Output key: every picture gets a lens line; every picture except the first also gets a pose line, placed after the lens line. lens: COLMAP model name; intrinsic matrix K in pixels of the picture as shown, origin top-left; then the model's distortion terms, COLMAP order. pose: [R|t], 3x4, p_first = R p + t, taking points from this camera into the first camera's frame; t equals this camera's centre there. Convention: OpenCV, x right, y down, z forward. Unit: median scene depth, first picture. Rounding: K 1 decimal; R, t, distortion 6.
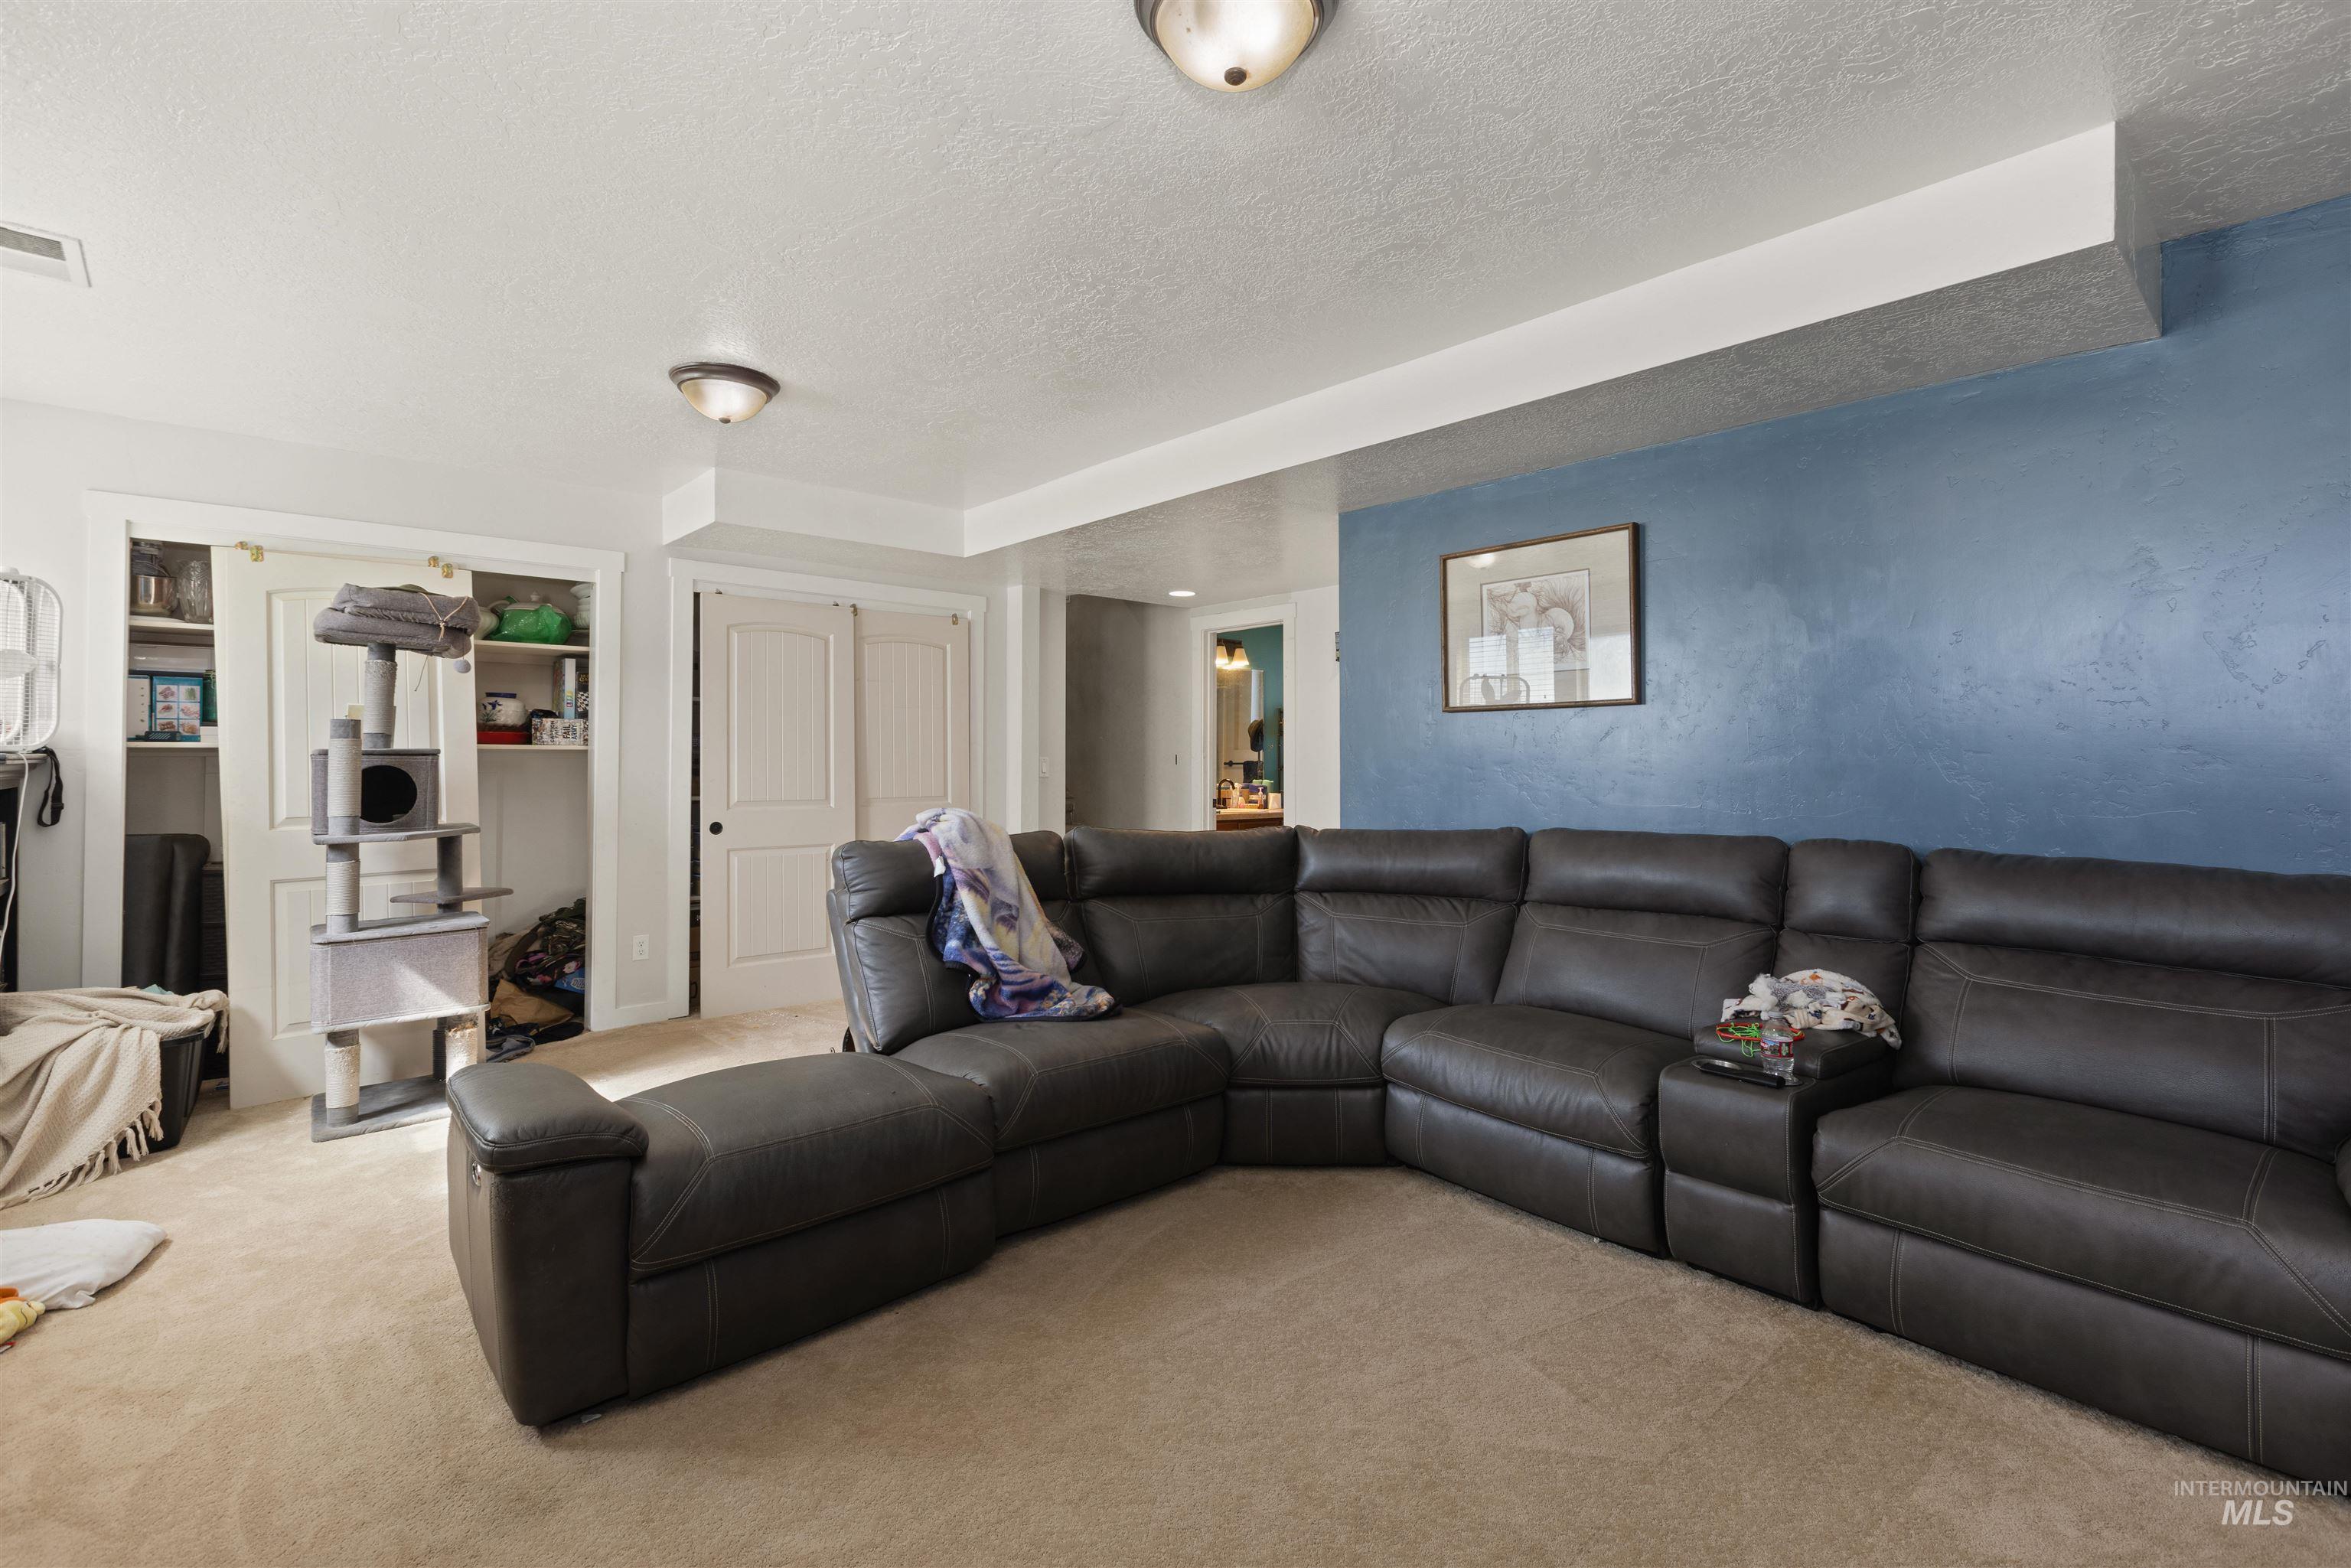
lens RADIAL K [[1067.4, 0, 1174.3], [0, 1067.4, 758.9], [0, 0, 1]] dist [0.003155, -0.000058]
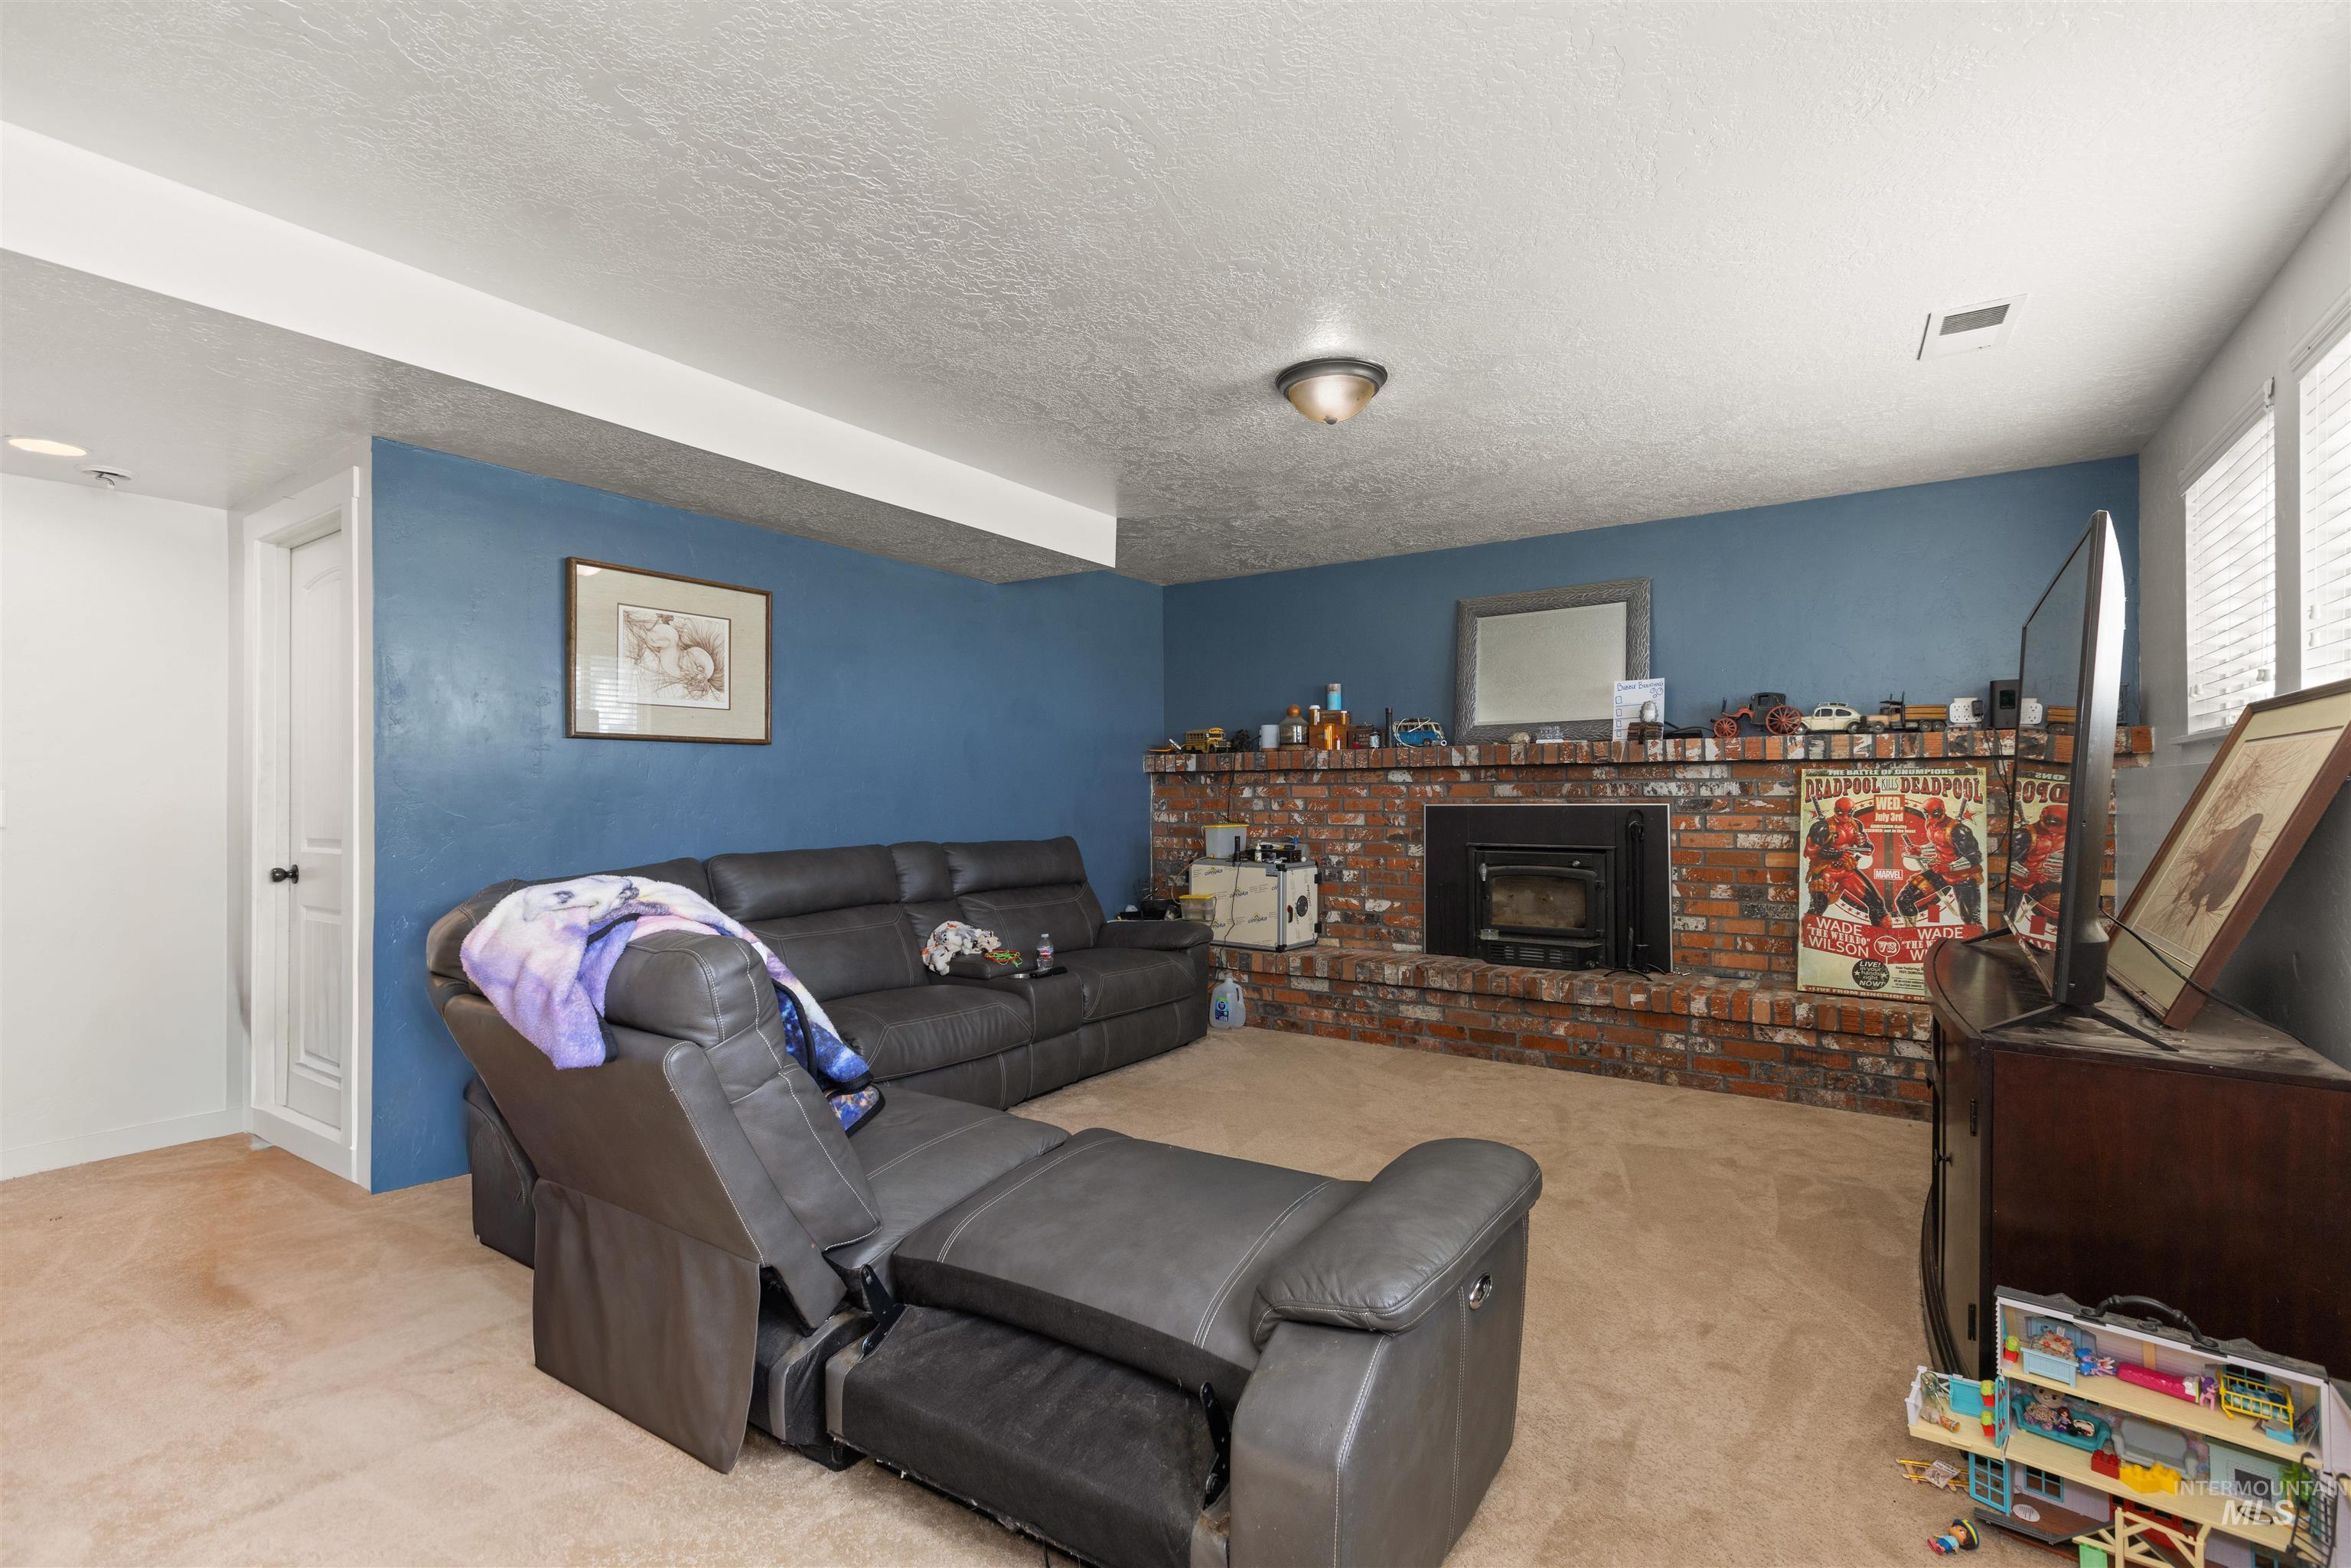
lens RADIAL K [[1067.4, 0, 1174.3], [0, 1067.4, 758.9], [0, 0, 1]] dist [0.003155, -0.000058]
pose [[-0.236776, 0.040946, 0.970701, -0.773320], [0.008596, 0.999161, -0.040050, 0.015756], [-0.971526, -0.001139, -0.236929, 0.784255]]
